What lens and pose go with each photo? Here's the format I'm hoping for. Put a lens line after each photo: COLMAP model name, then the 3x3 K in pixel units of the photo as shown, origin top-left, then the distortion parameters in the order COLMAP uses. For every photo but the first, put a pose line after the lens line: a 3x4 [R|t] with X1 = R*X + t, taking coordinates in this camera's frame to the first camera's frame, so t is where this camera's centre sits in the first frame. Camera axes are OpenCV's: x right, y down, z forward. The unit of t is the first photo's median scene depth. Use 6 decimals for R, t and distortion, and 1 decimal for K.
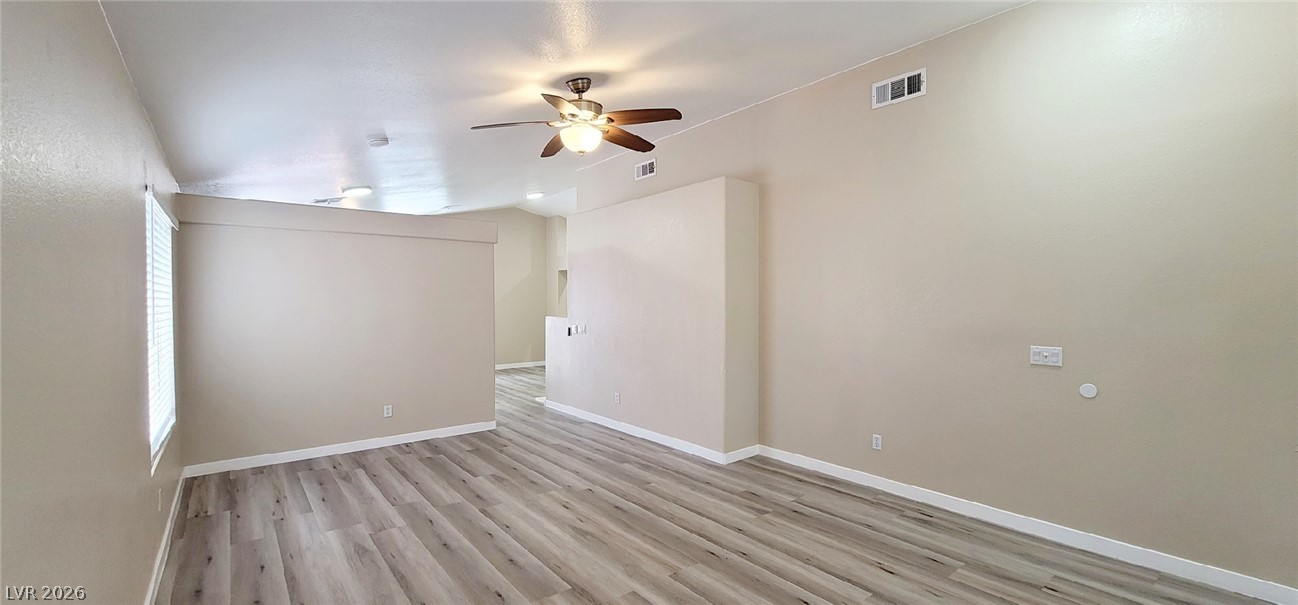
lens RADIAL K [[534.1, 0, 646.1], [0, 534.1, 304.2], [0, 0, 1]] dist [-0.010867, -0.000258]
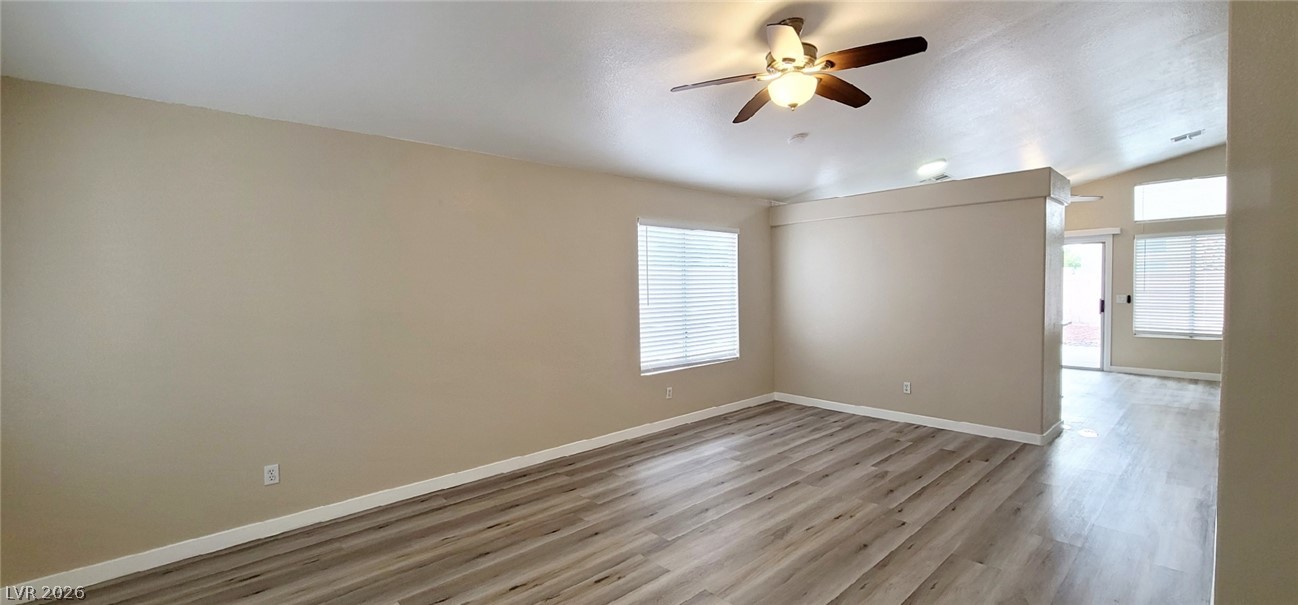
lens RADIAL K [[534.1, 0, 645.0], [0, 534.1, 297.9], [0, 0, 1]] dist [-0.010867, -0.000258]
pose [[0.077986, 0.029512, -0.996518, 0.573861], [0.004535, 0.999541, 0.029957, -0.000142], [0.996944, -0.006855, 0.077816, 0.533760]]
